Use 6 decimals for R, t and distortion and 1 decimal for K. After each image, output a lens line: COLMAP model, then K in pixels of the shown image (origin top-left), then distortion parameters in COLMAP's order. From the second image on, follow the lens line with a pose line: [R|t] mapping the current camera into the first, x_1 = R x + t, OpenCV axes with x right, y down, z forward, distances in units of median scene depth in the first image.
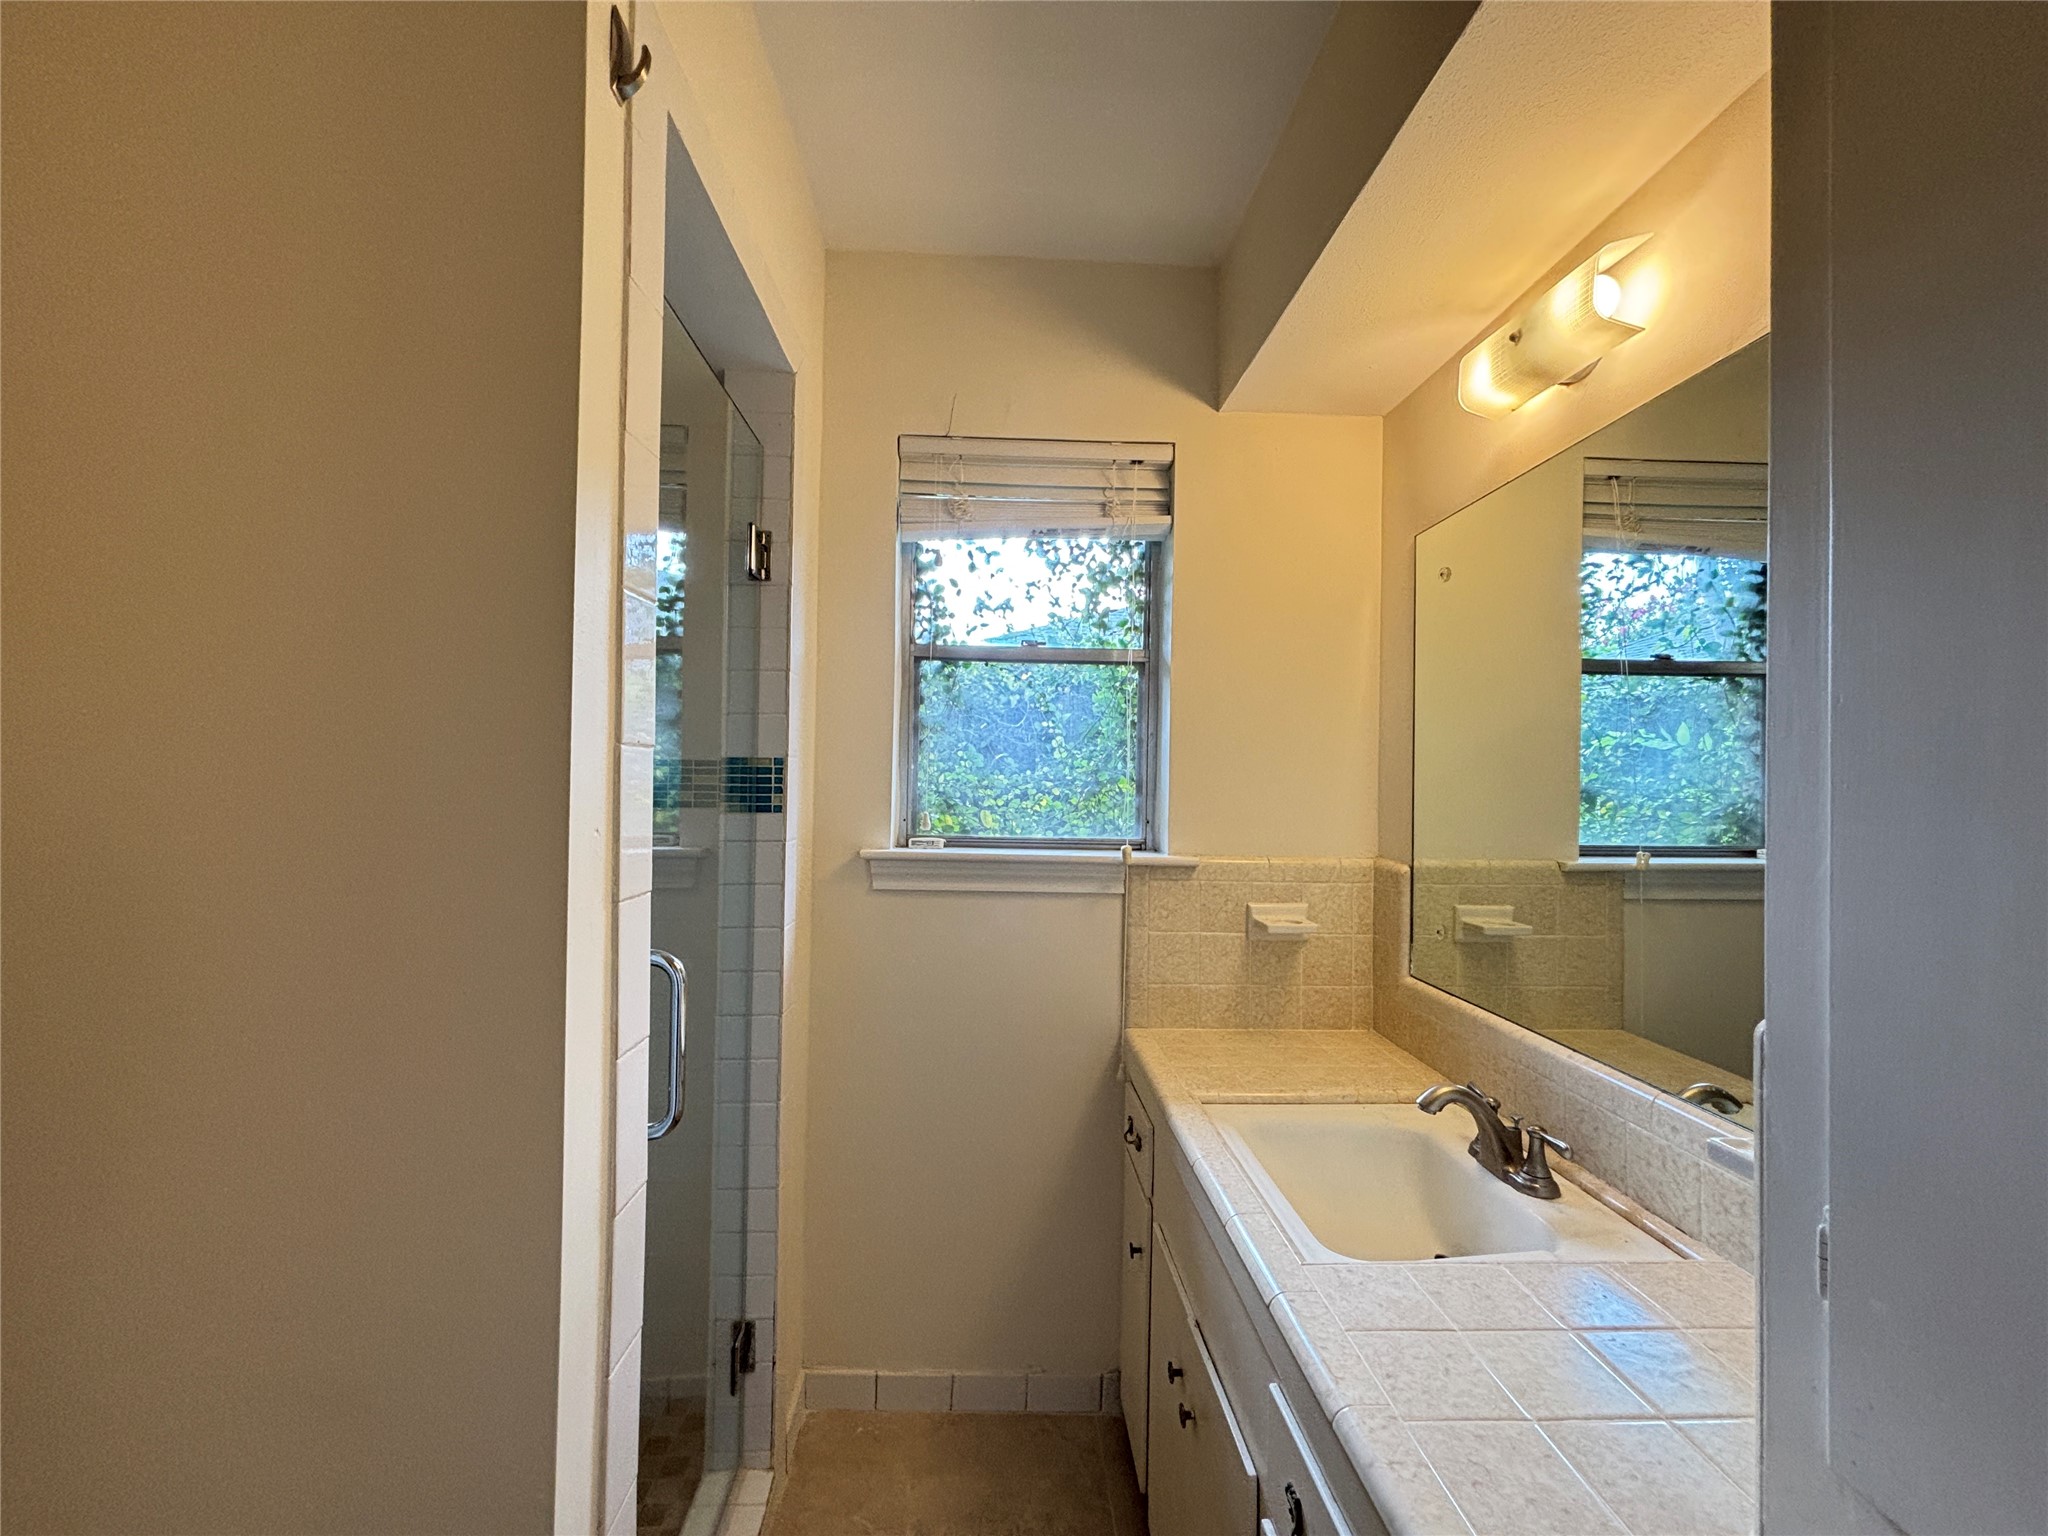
lens RADIAL K [[830.3, 0, 1010.7], [0, 830.3, 776.4], [0, 0, 1]] dist [0.012376, 0.000419]
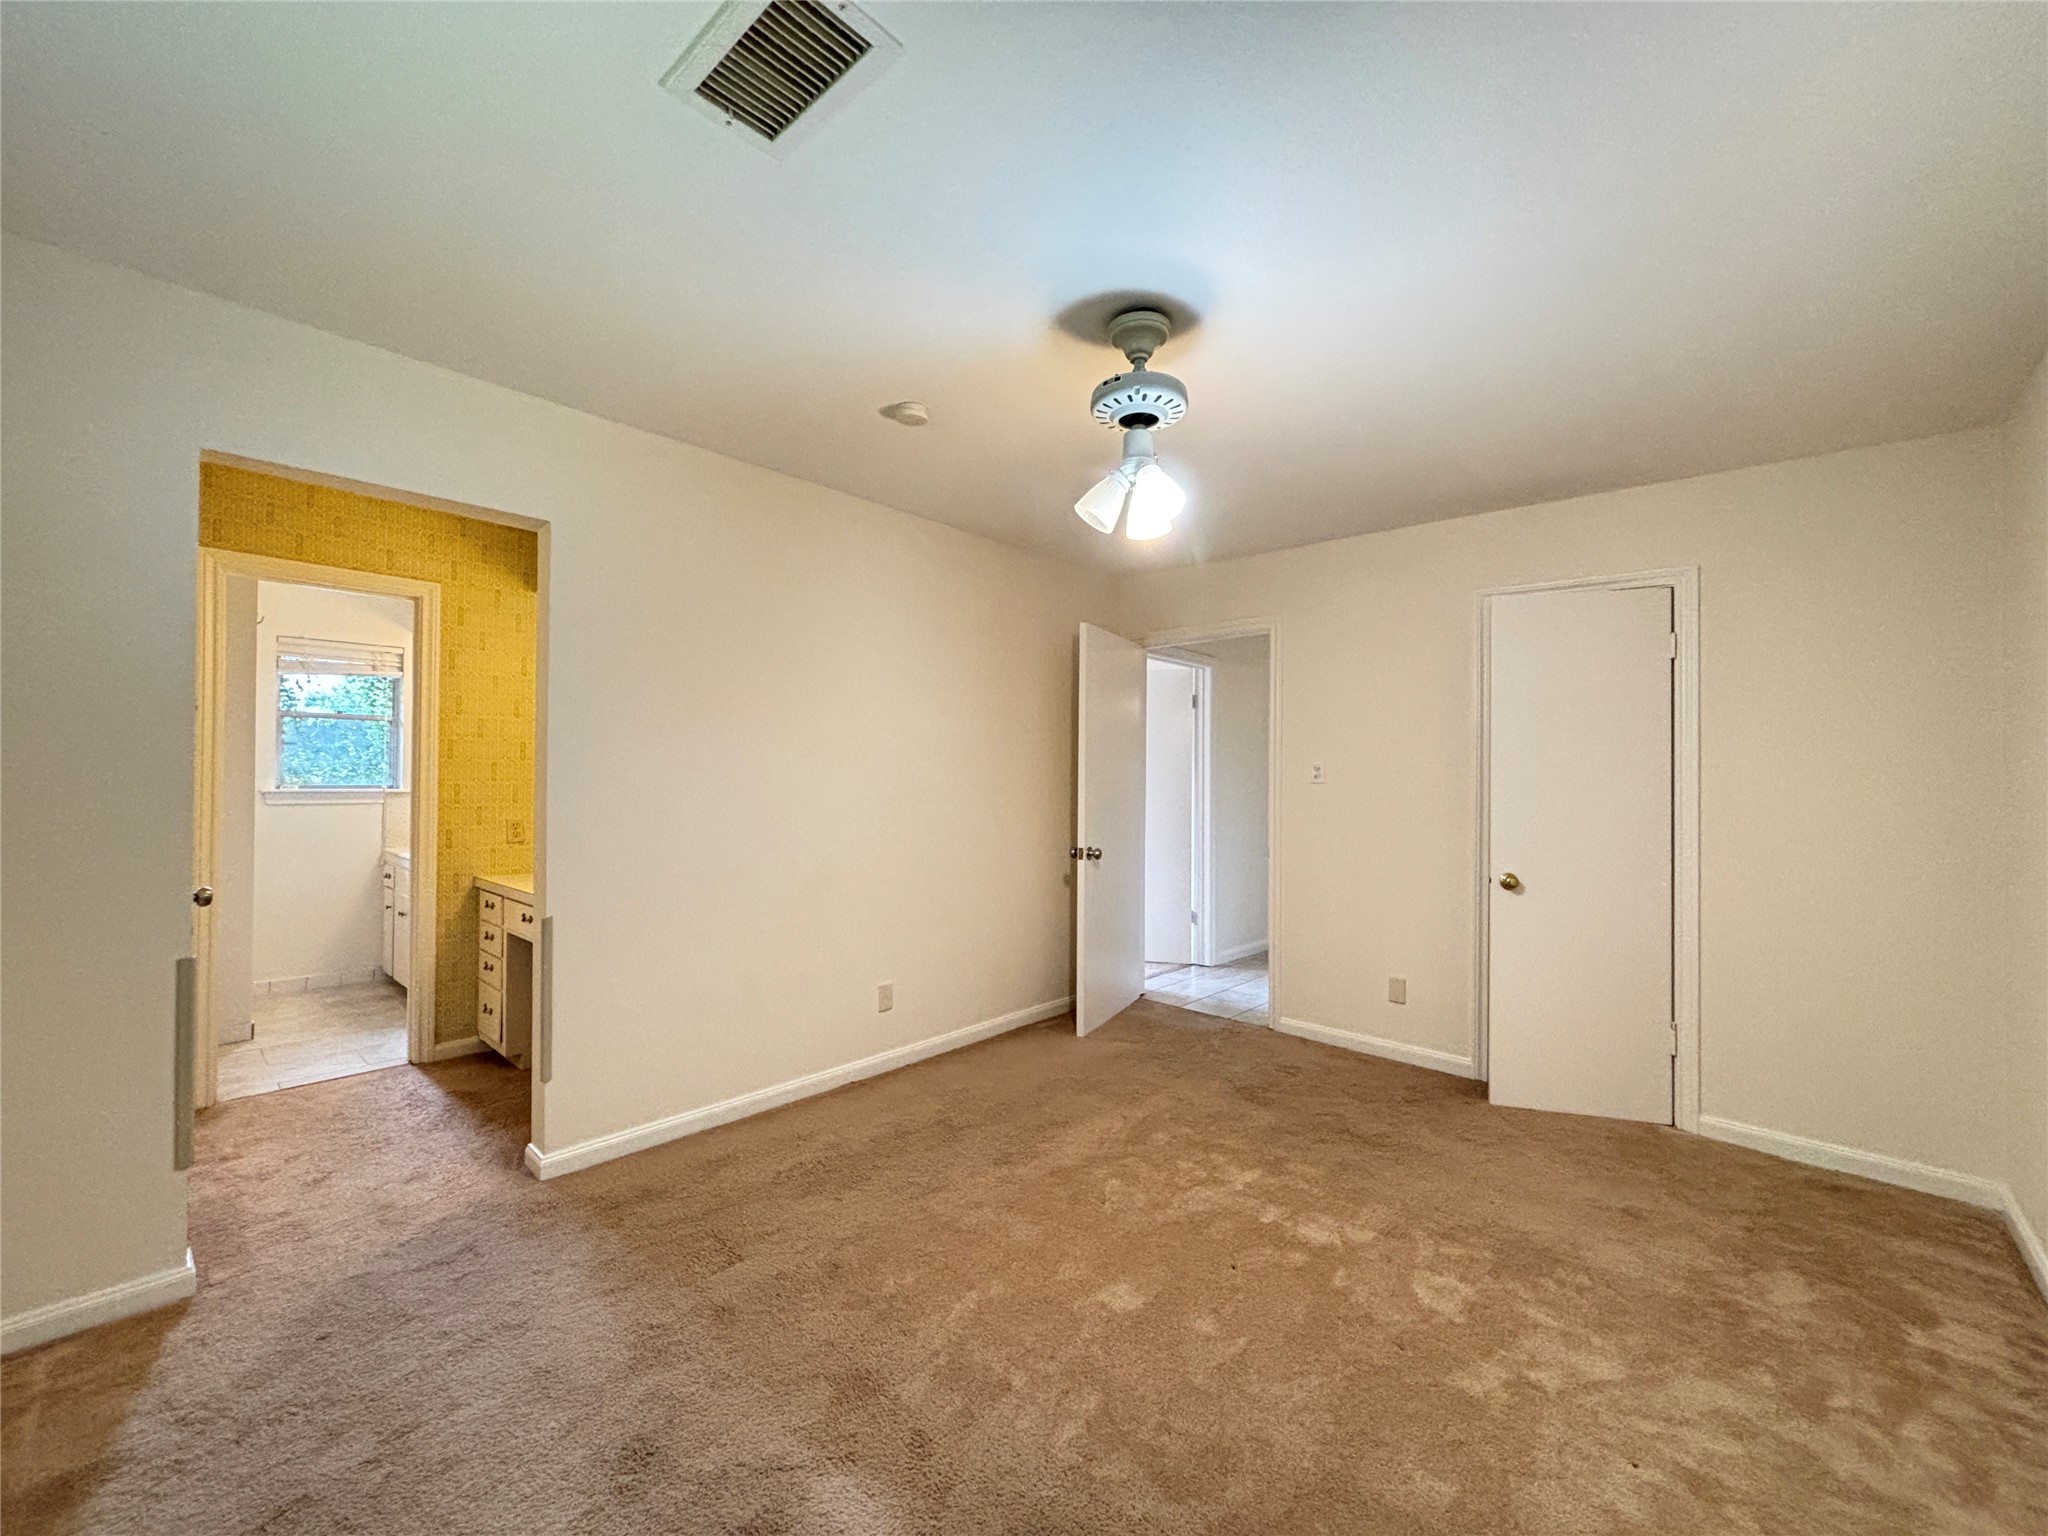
lens RADIAL K [[830.3, 0, 1018.8], [0, 830.3, 770.5], [0, 0, 1]] dist [0.012376, 0.000419]
pose [[0.706192, -0.004808, 0.708005, -0.339135], [0.001851, 0.999986, 0.004944, 0.018383], [-0.708018, -0.002181, 0.706191, -2.452710]]
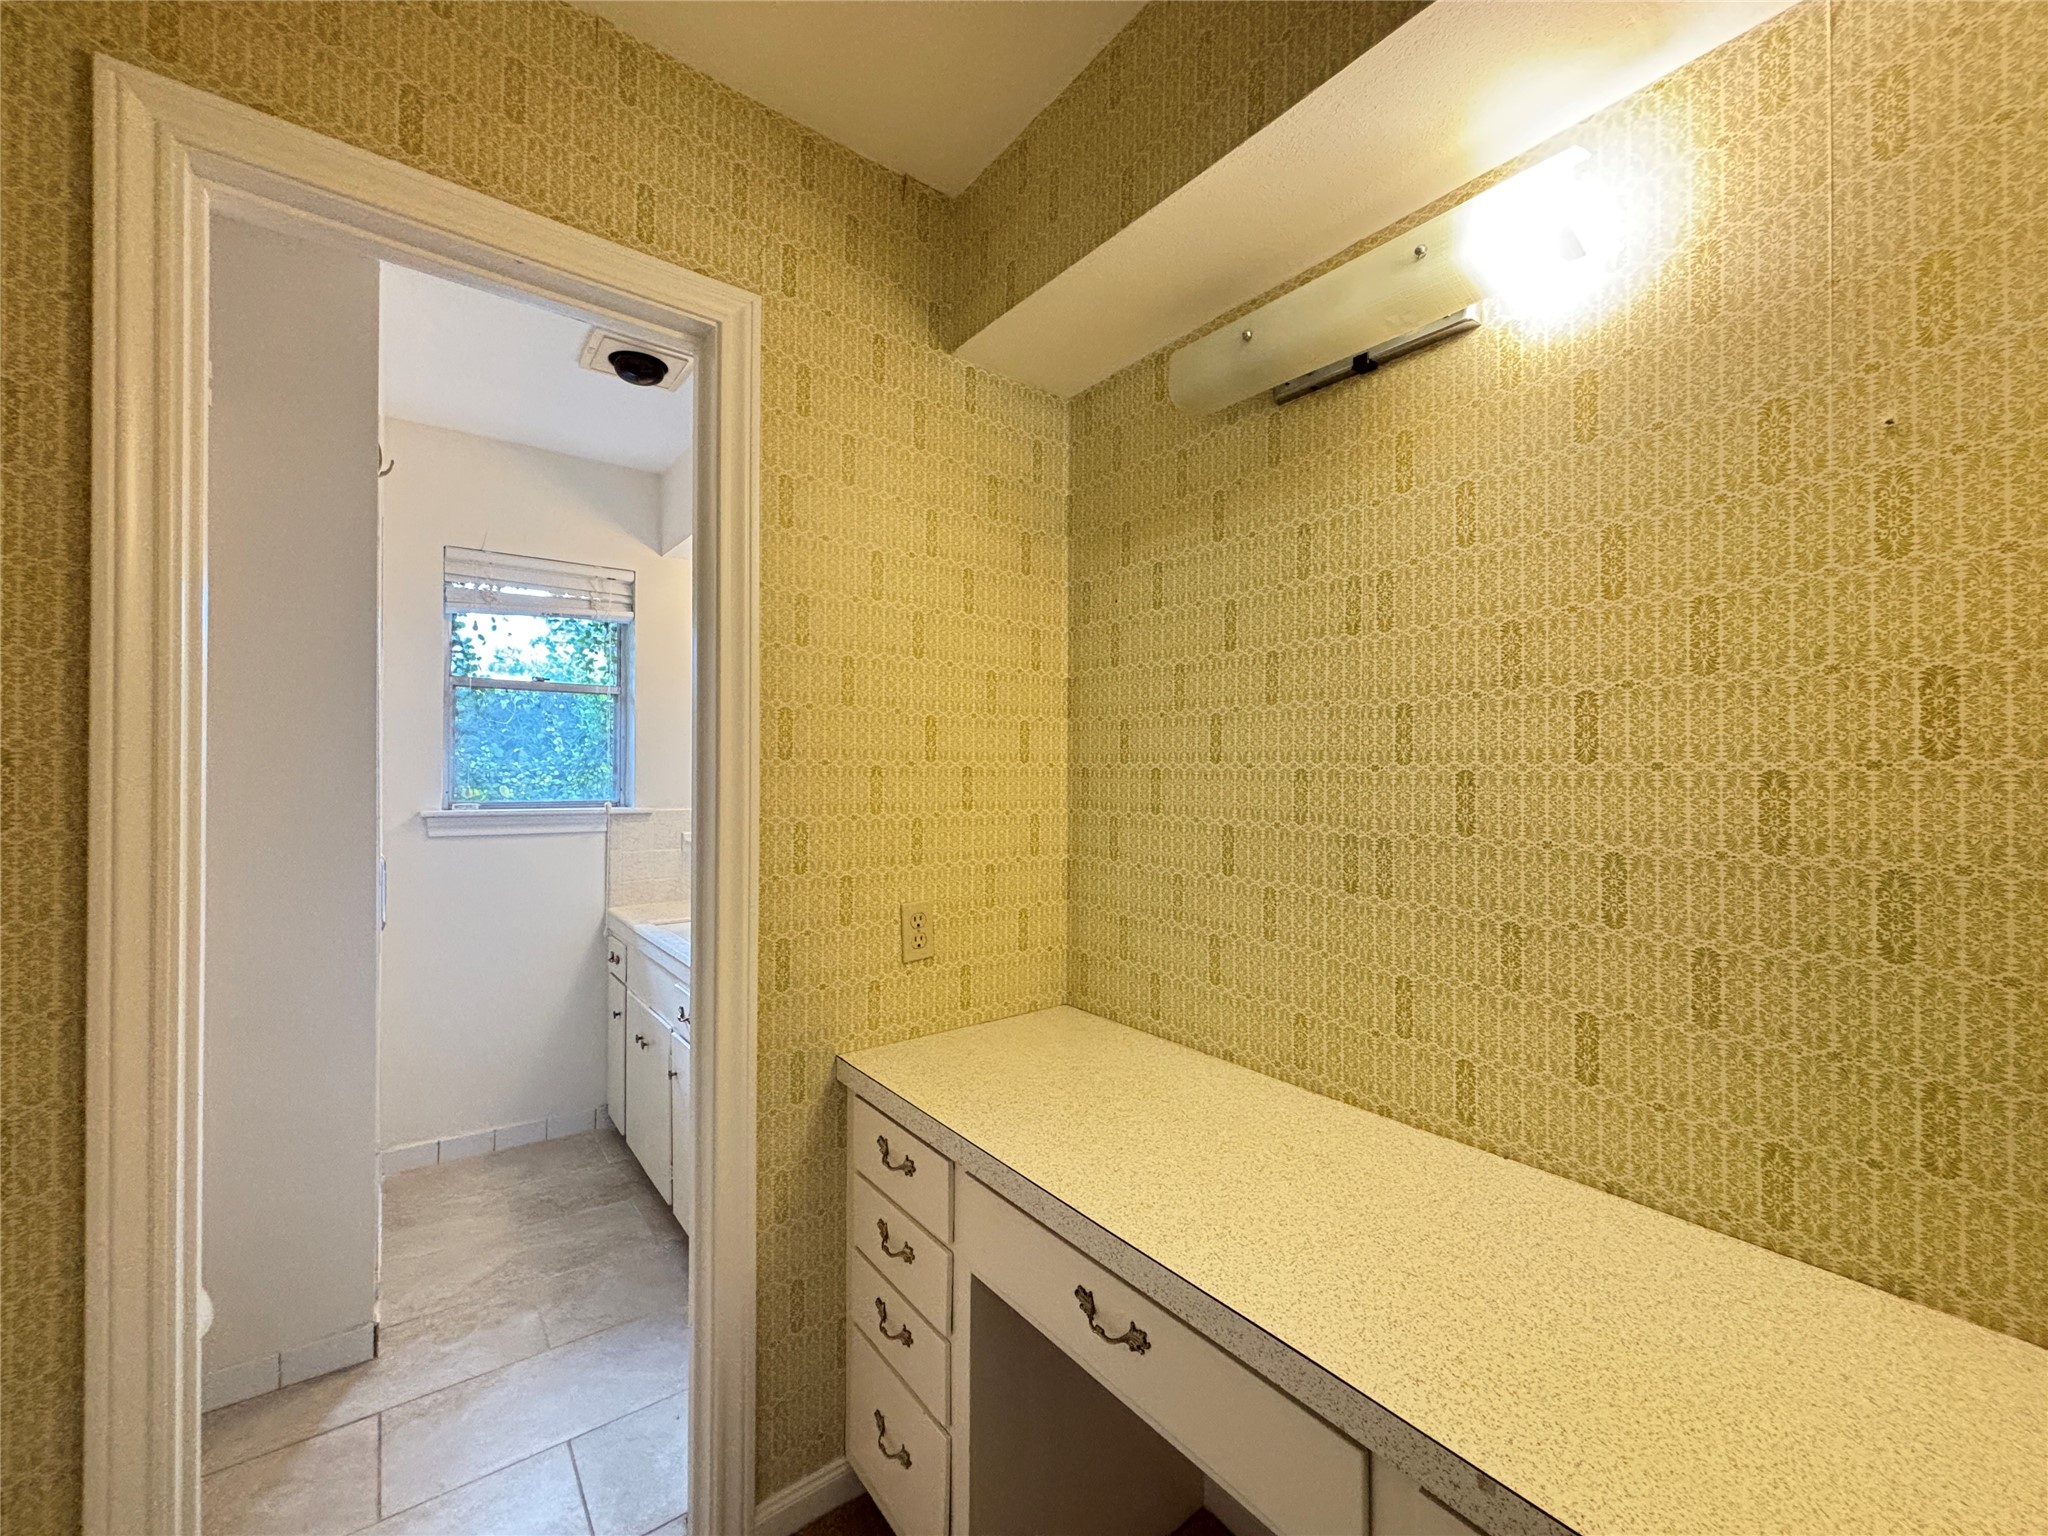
lens RADIAL K [[830.3, 0, 1007.4], [0, 830.3, 765.5], [0, 0, 1]] dist [0.012376, 0.000419]
pose [[0.820989, -0.011583, 0.570827, -0.154015], [0.009328, 0.999933, 0.006875, 0.002508], [-0.570868, -0.000320, 0.821042, -0.827525]]
